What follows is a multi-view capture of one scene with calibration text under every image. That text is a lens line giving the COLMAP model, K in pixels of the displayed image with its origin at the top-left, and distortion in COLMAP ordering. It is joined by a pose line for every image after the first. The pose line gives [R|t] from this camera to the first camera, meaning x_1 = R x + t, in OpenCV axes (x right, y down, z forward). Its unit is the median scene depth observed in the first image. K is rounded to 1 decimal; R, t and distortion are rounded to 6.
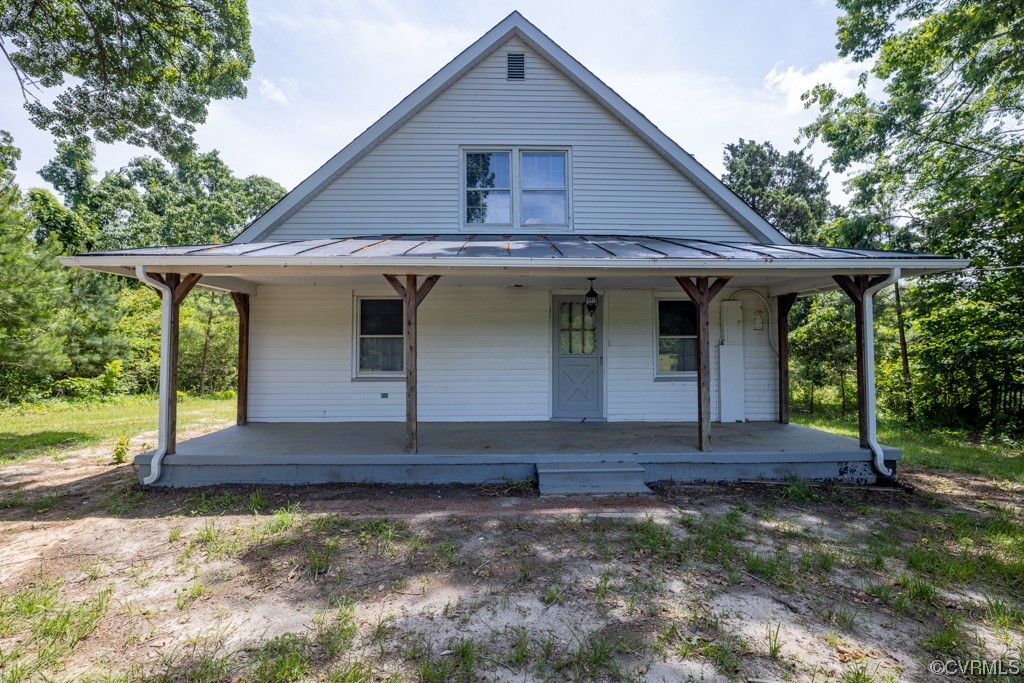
lens RADIAL K [[448.7, 0, 512.6], [0, 448.7, 342.0], [0, 0, 1]] dist [-0.002650, -0.000201]
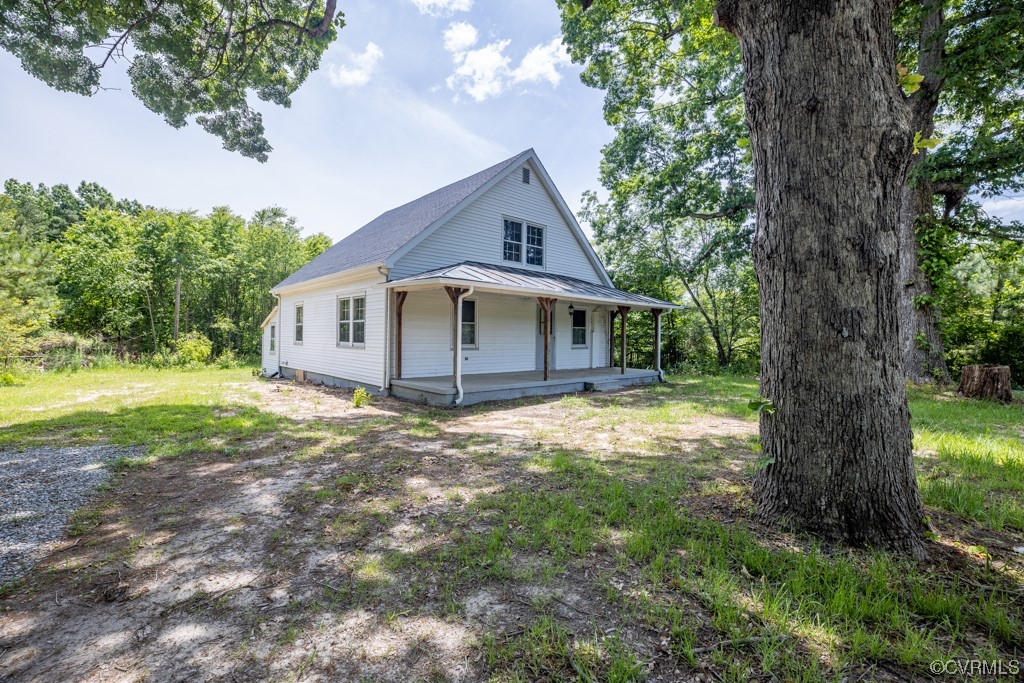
lens RADIAL K [[448.7, 0, 510.6], [0, 448.7, 343.1], [0, 0, 1]] dist [-0.002650, -0.000201]
pose [[0.765967, 0.004687, 0.642862, -1.199967], [-0.035577, 0.998750, 0.035108, -0.003259], [-0.641894, -0.049763, 0.765177, -0.376240]]
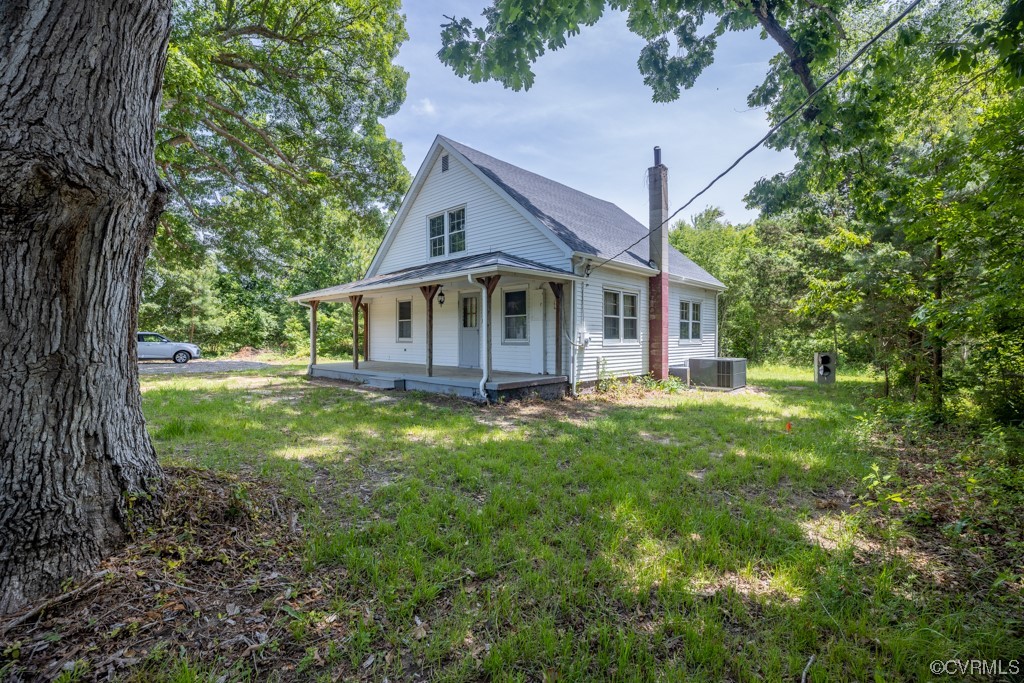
lens RADIAL K [[448.7, 0, 507.4], [0, 448.7, 341.5], [0, 0, 1]] dist [-0.002650, -0.000201]
pose [[0.703128, 0.009829, -0.710996, 1.422797], [0.025501, 0.998913, 0.039028, 0.014566], [0.710606, -0.045572, 0.702112, -0.083503]]
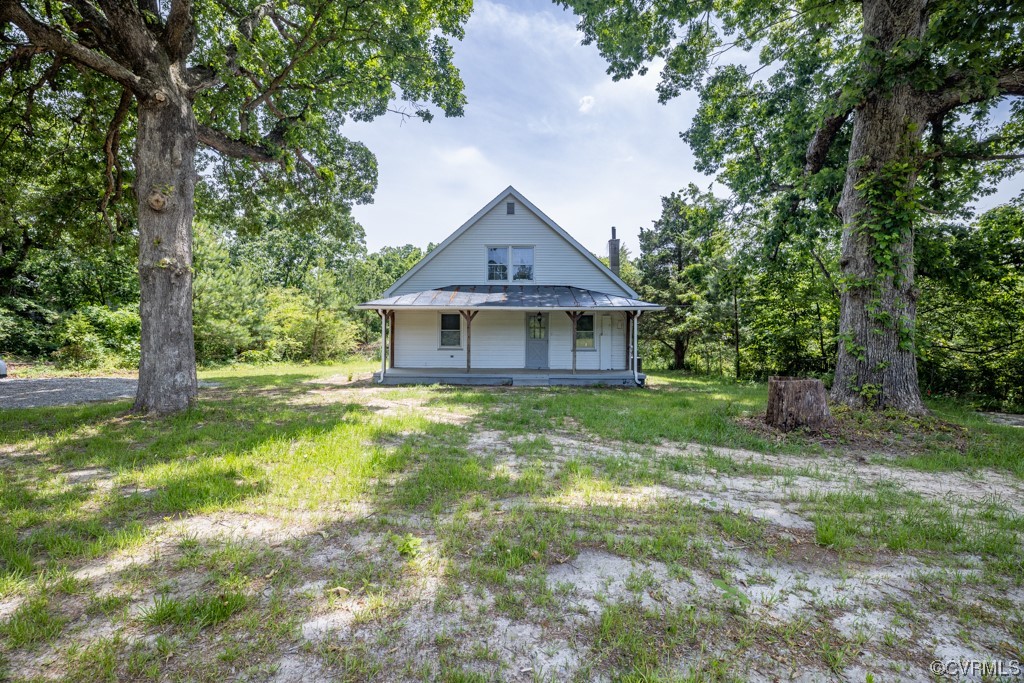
lens RADIAL K [[448.7, 0, 517.7], [0, 448.7, 342.1], [0, 0, 1]] dist [-0.002650, -0.000201]
pose [[0.999530, 0.006697, -0.029907, 0.111514], [-0.005421, 0.999080, 0.042534, -0.052859], [0.030164, -0.042352, 0.998647, -1.228263]]
